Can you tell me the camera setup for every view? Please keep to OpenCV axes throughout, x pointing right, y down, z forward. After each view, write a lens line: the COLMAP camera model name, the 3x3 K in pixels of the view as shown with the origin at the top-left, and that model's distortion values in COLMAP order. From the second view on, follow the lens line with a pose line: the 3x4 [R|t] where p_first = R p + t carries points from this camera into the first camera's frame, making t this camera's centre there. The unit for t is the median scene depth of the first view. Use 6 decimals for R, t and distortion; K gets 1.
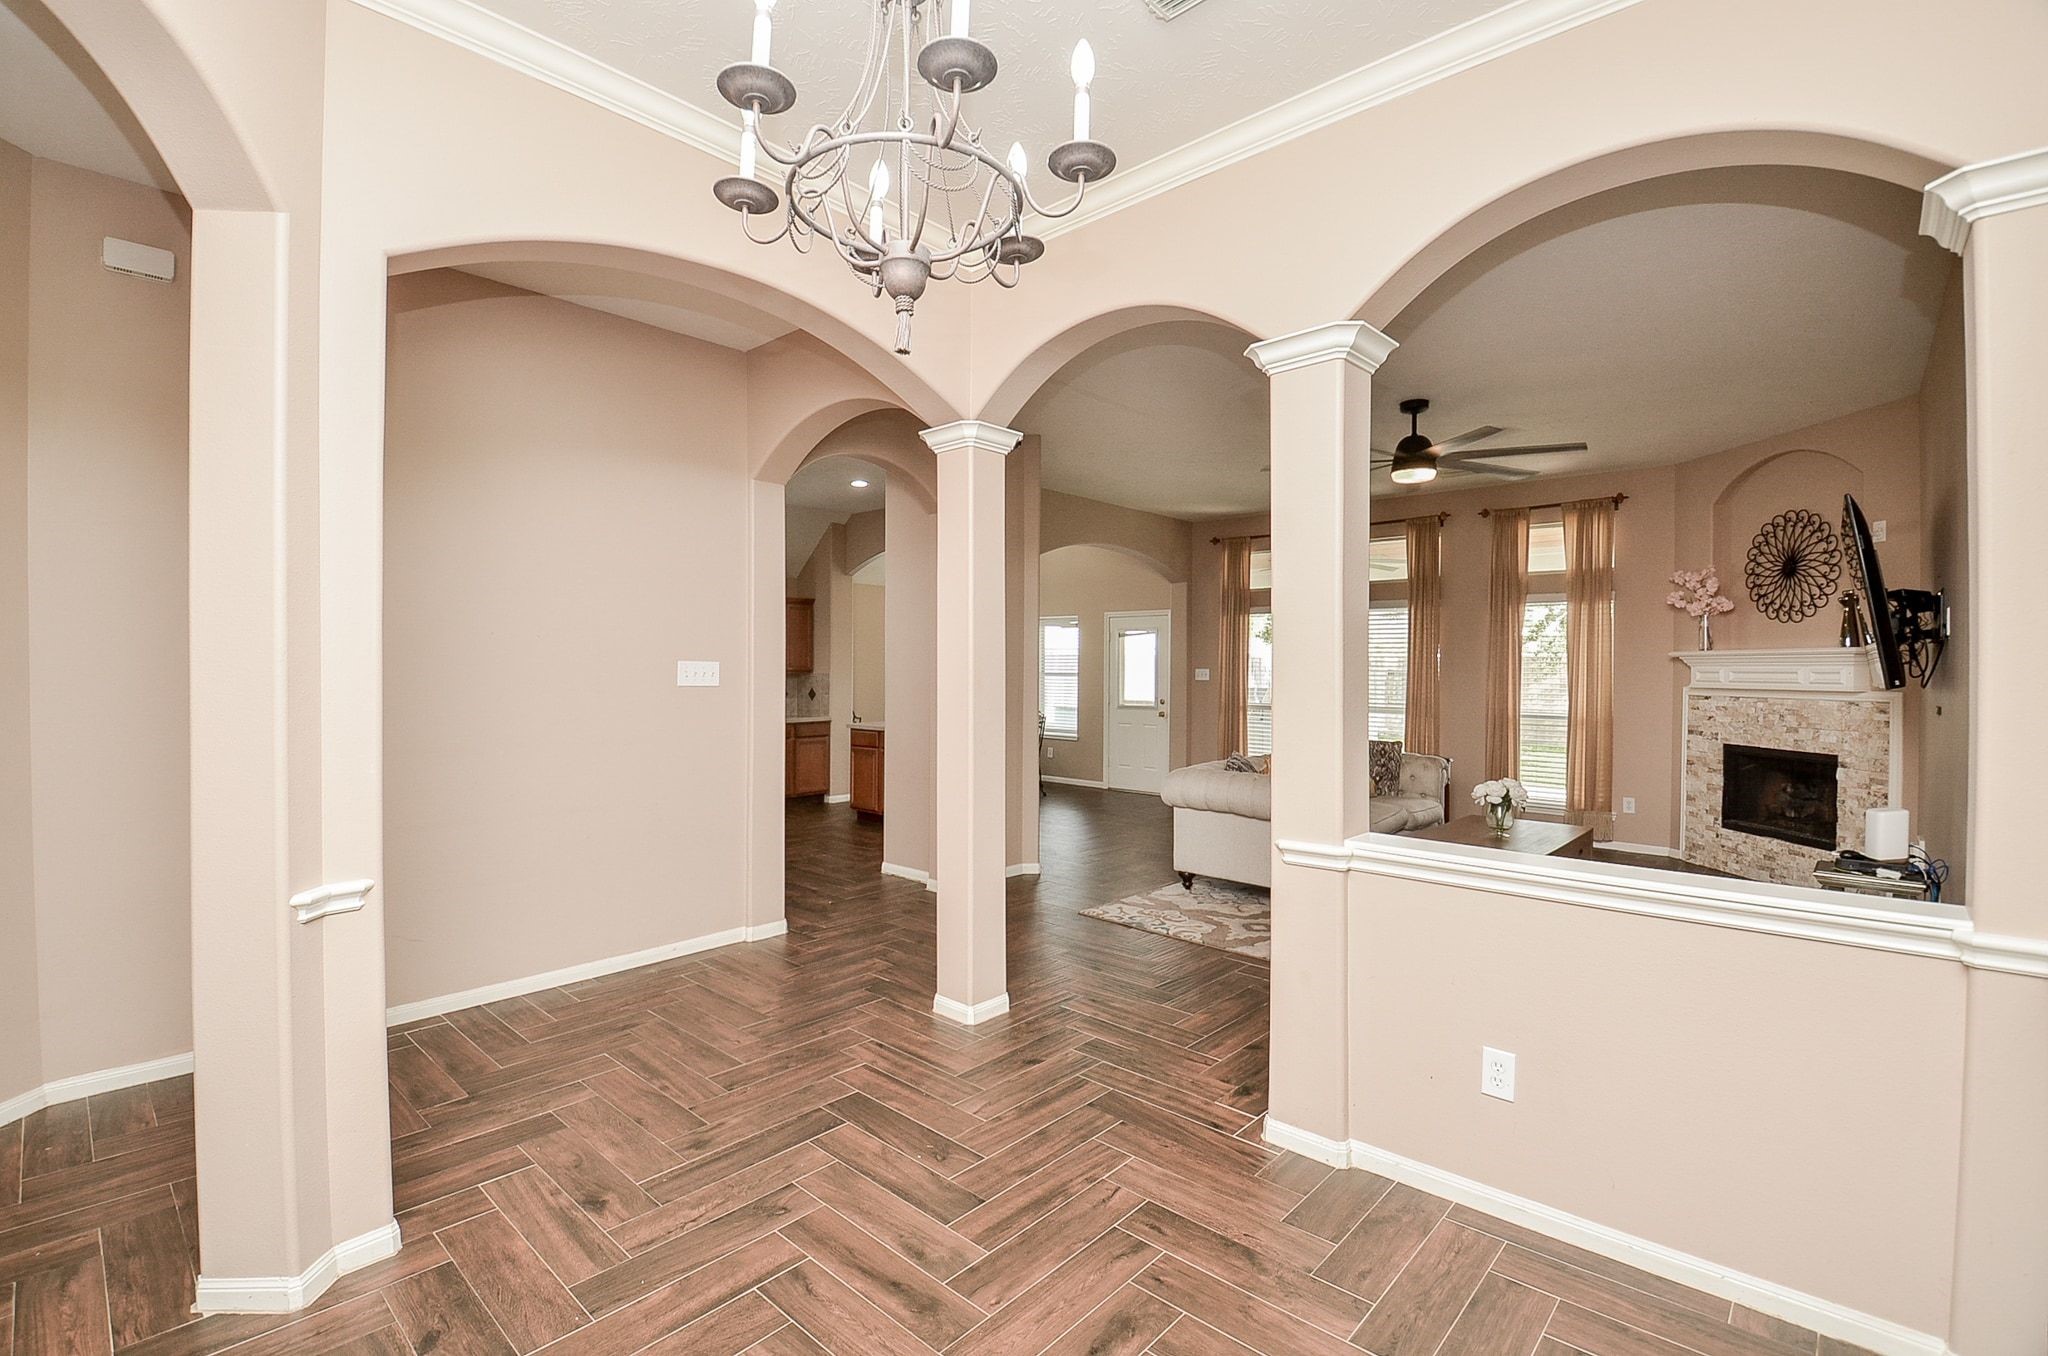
lens RADIAL K [[911.6, 0, 1012.3], [0, 911.6, 659.2], [0, 0, 1]] dist [0.010605, -0.020409]
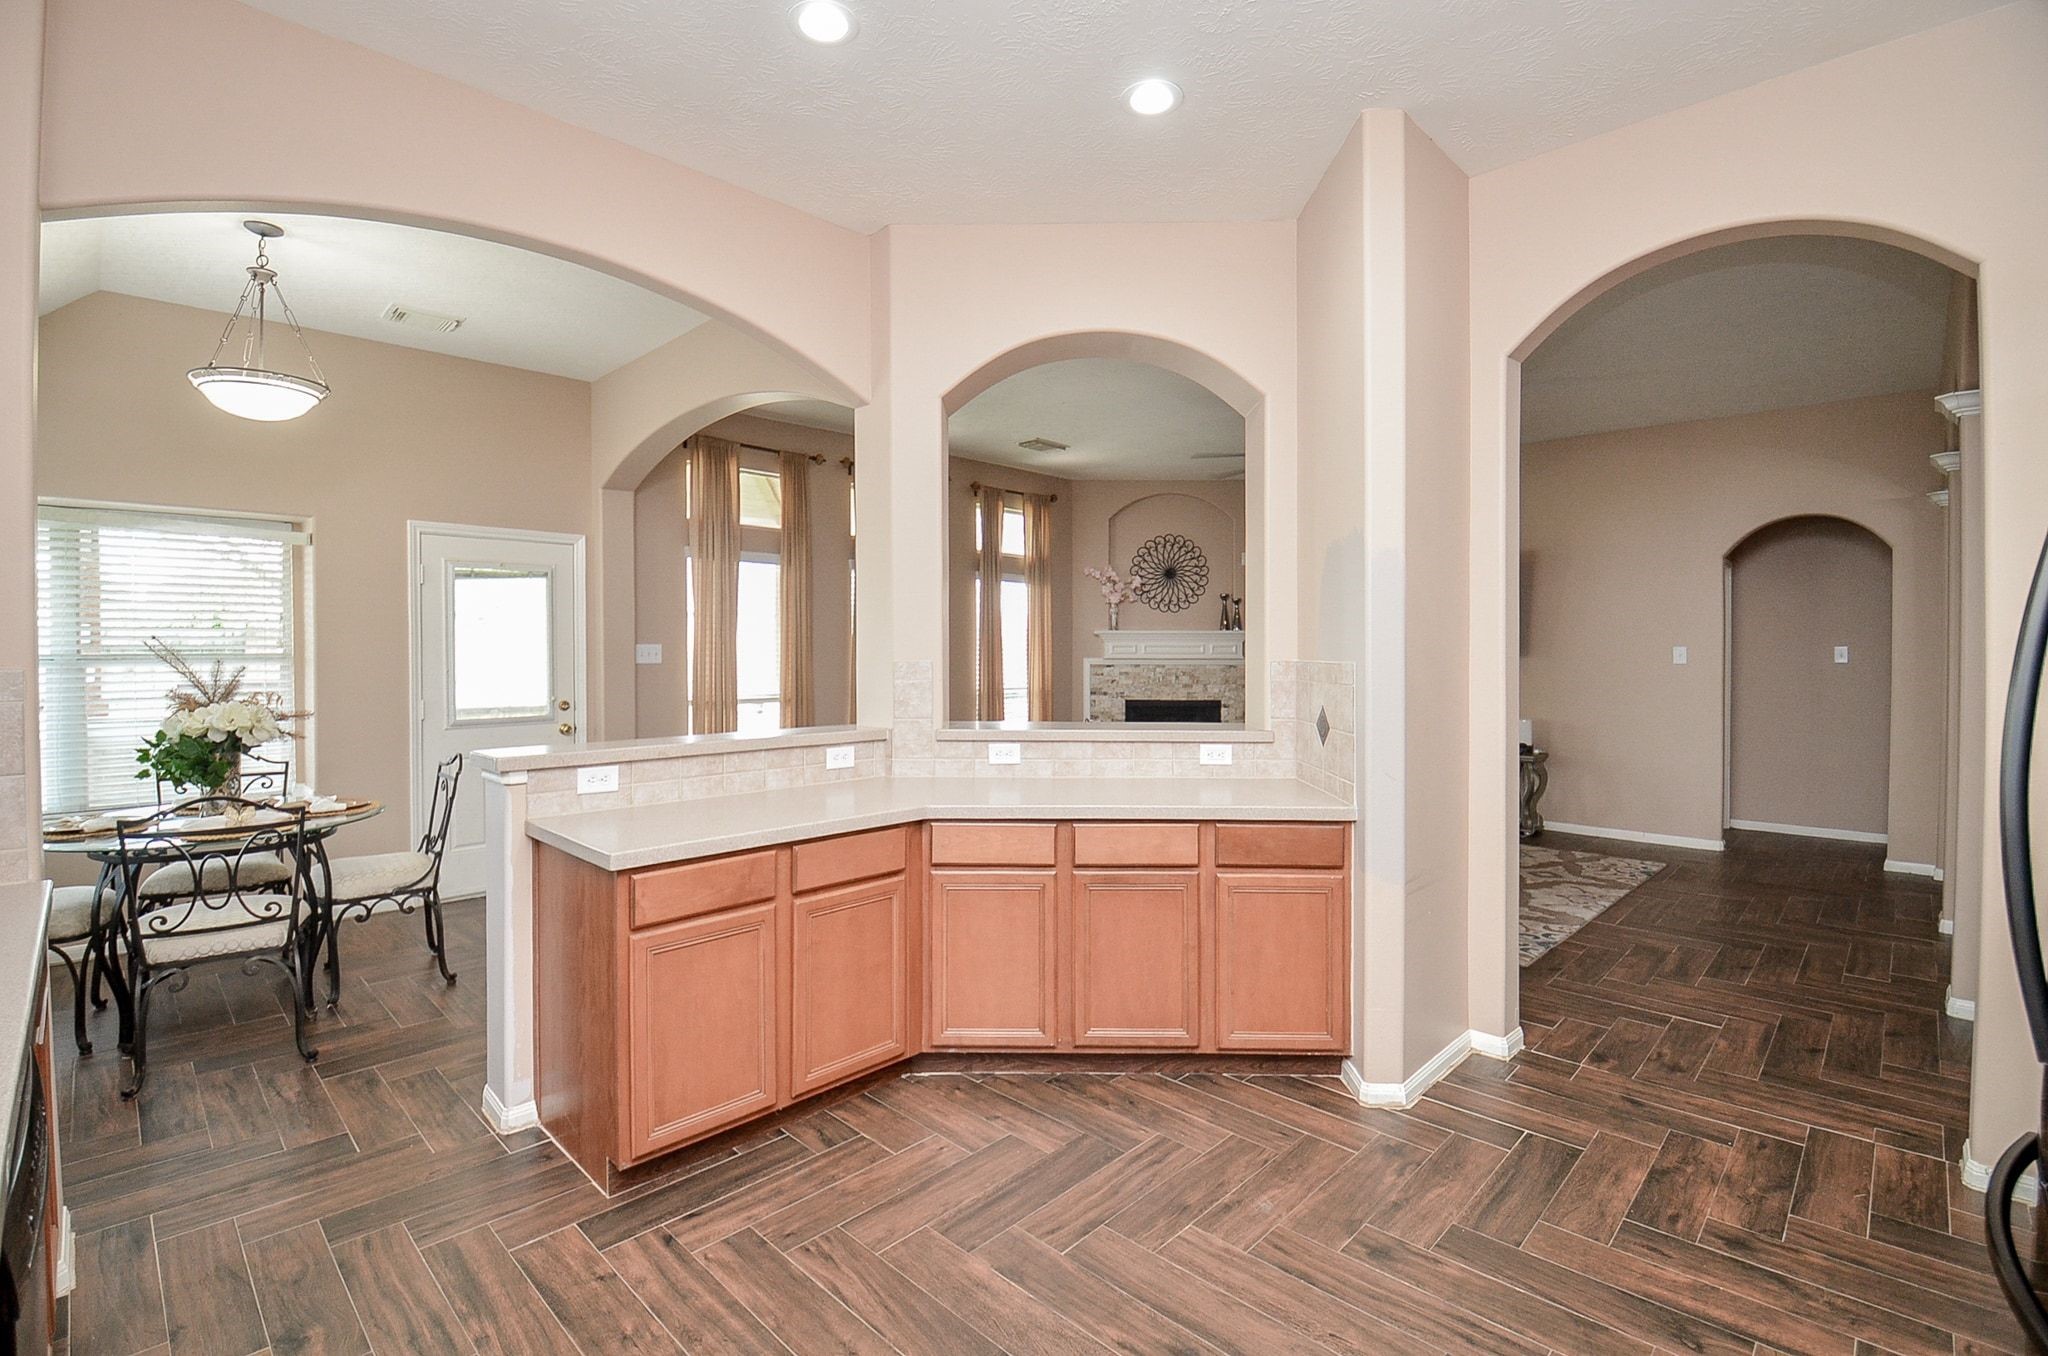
lens RADIAL K [[911.6, 0, 1012.3], [0, 911.6, 659.2], [0, 0, 1]] dist [0.010605, -0.020409]
pose [[0.037010, -0.018334, 0.999147, -0.548306], [-0.012727, 0.999742, 0.018816, 0.009579], [-0.999234, -0.013413, 0.036767, 1.096208]]
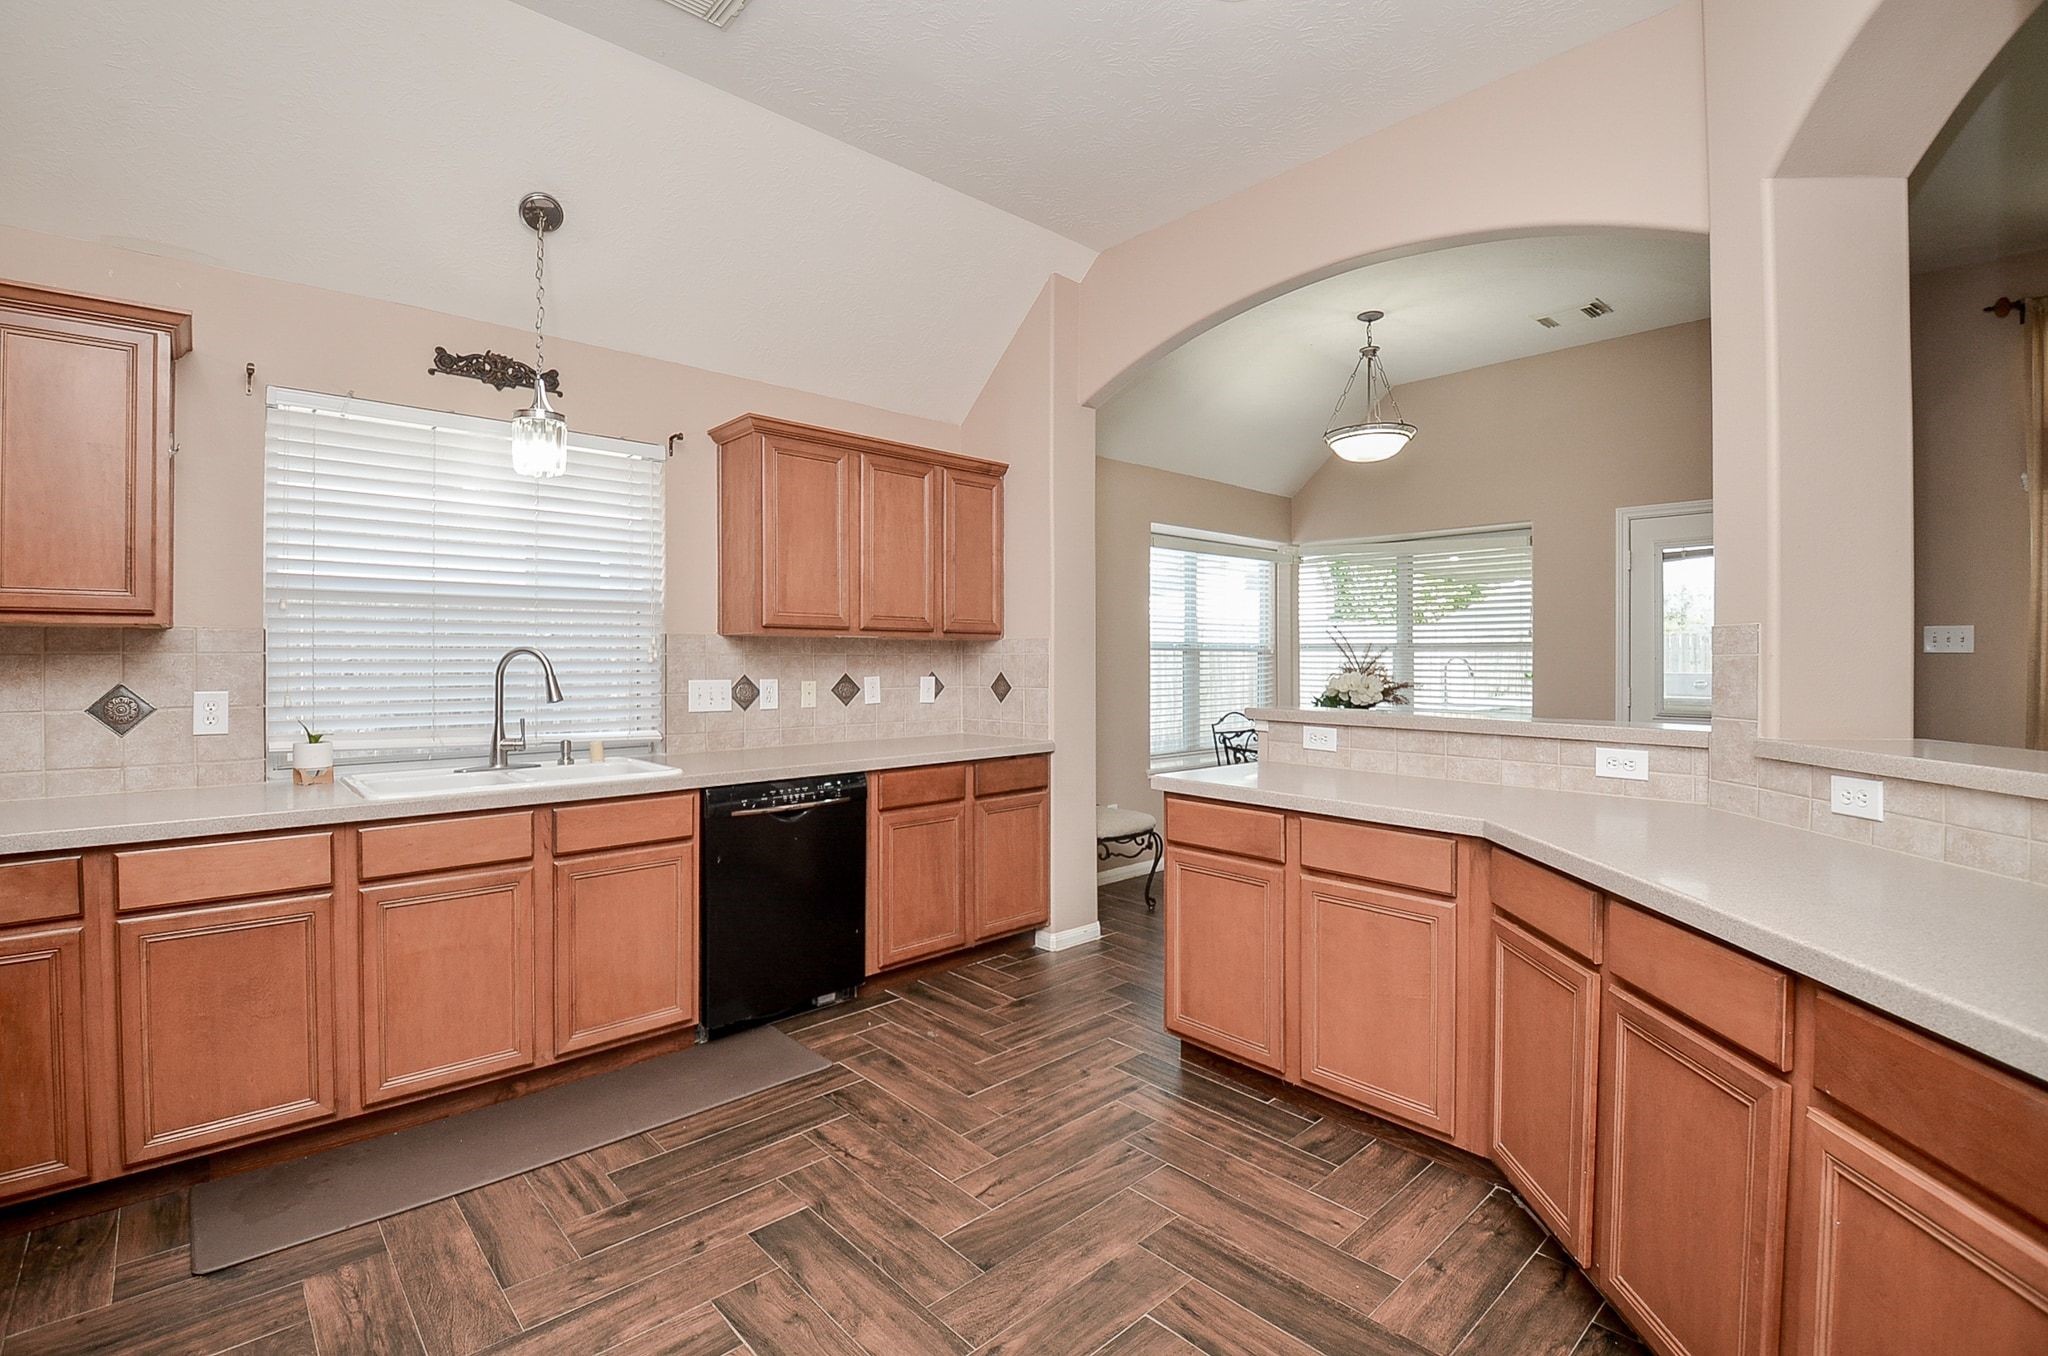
lens RADIAL K [[911.6, 0, 1012.3], [0, 911.6, 659.2], [0, 0, 1]] dist [0.010605, -0.020409]
pose [[0.997129, -0.002431, -0.075689, -0.269107], [0.003648, 0.999866, 0.015954, 0.026181], [0.075640, -0.016184, 0.997004, 0.837715]]
